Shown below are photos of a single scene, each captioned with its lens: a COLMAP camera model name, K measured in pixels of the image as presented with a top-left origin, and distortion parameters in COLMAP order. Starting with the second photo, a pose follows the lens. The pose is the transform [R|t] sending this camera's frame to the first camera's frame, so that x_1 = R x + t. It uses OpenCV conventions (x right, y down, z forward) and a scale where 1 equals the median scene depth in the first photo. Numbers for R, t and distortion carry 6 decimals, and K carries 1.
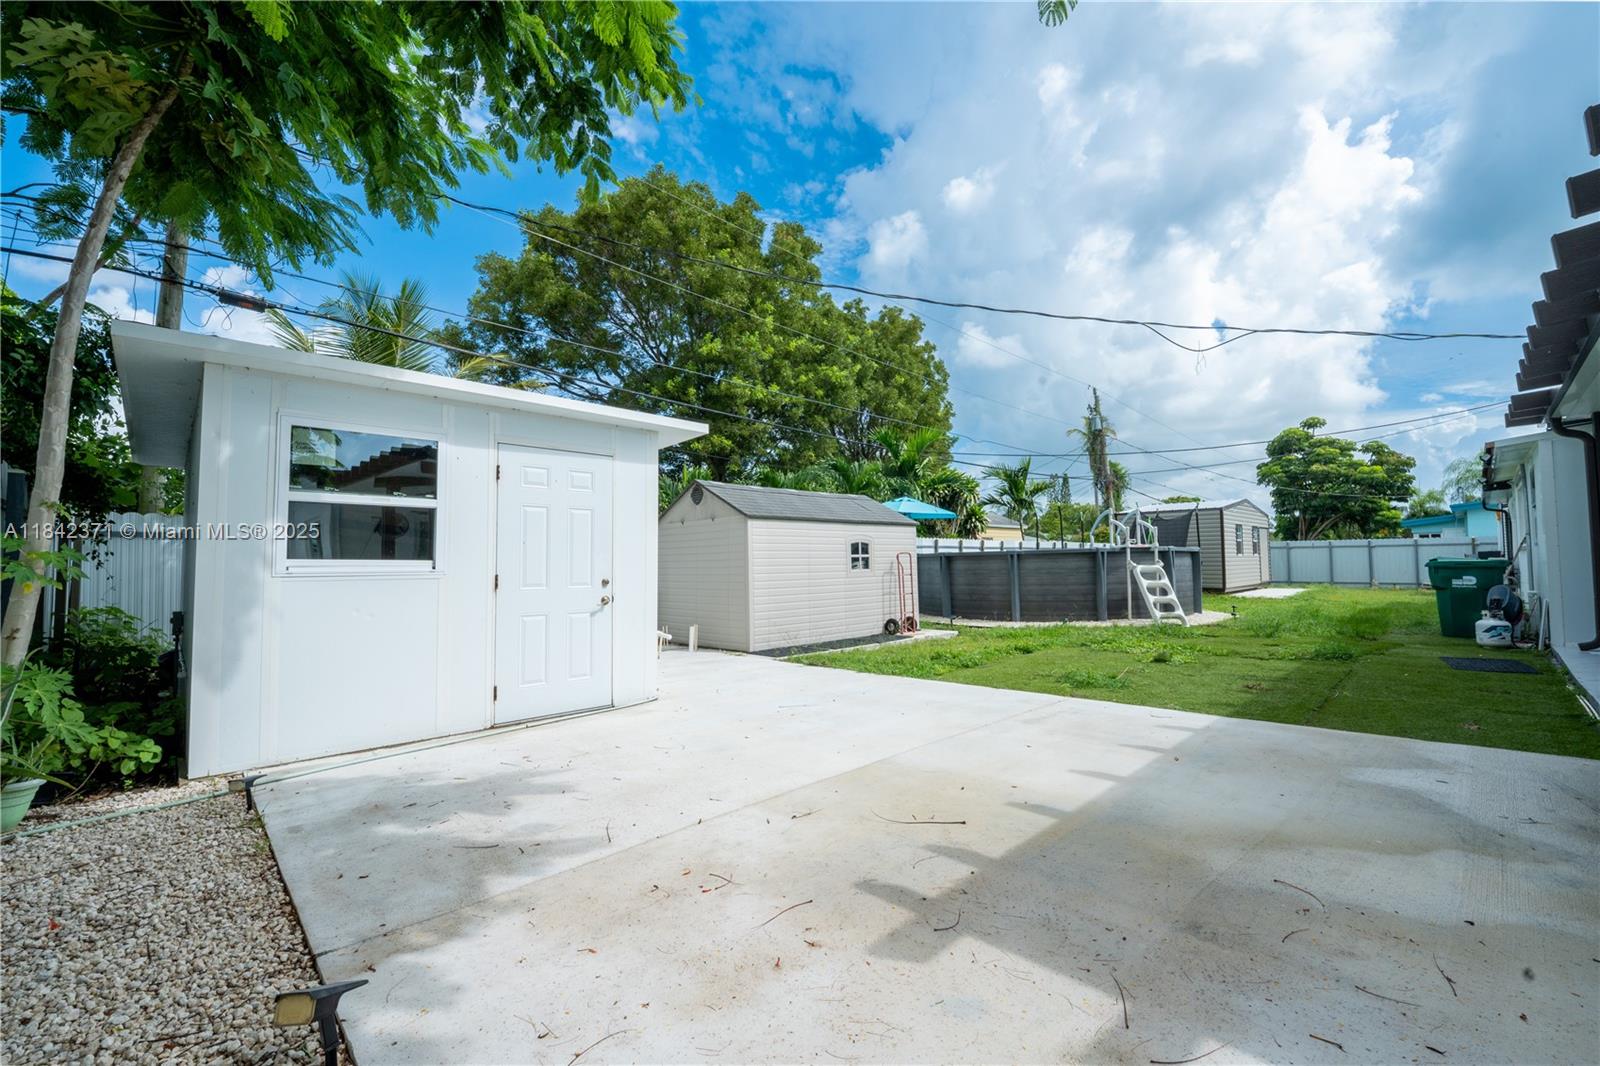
lens RADIAL K [[655.2, 0, 800.0], [0, 655.2, 533.0], [0, 0, 1]] dist [-0.009538, -0.000043]
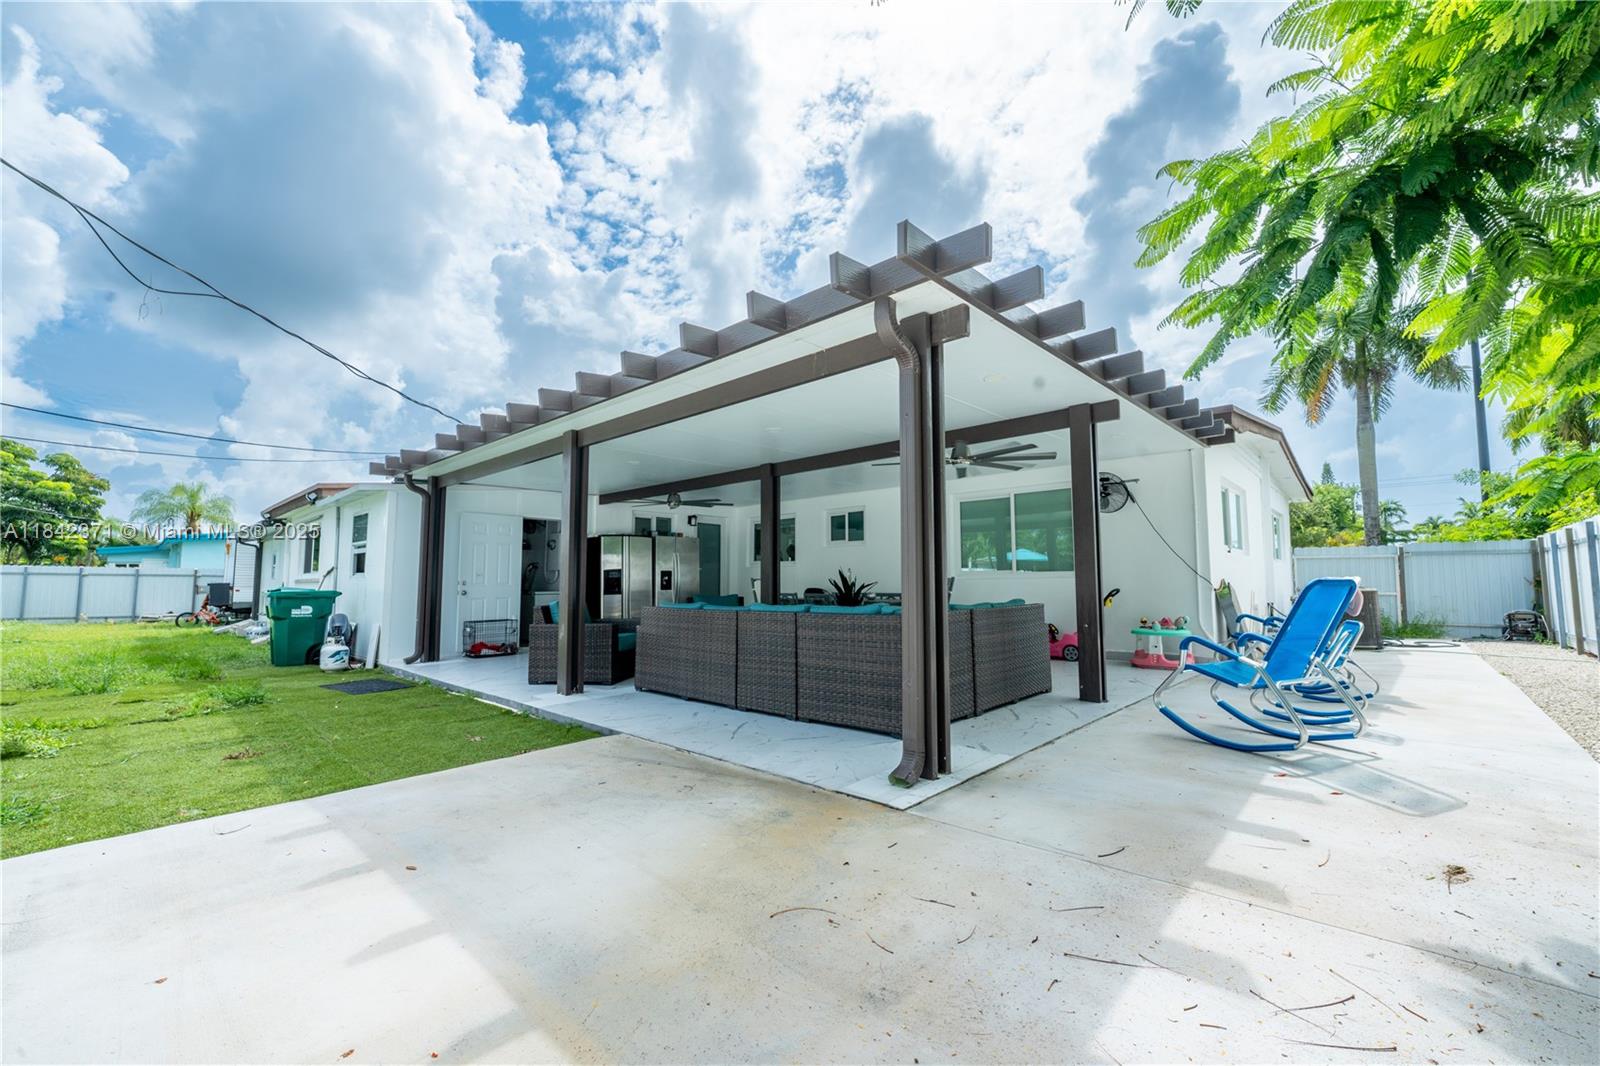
lens RADIAL K [[655.2, 0, 800.0], [0, 655.2, 533.0], [0, 0, 1]] dist [-0.009538, -0.000043]
pose [[-0.053663, 0.092506, 0.994265, -0.079277], [-0.042846, 0.994569, -0.094846, 0.016609], [-0.997639, -0.047690, -0.049408, 0.286756]]
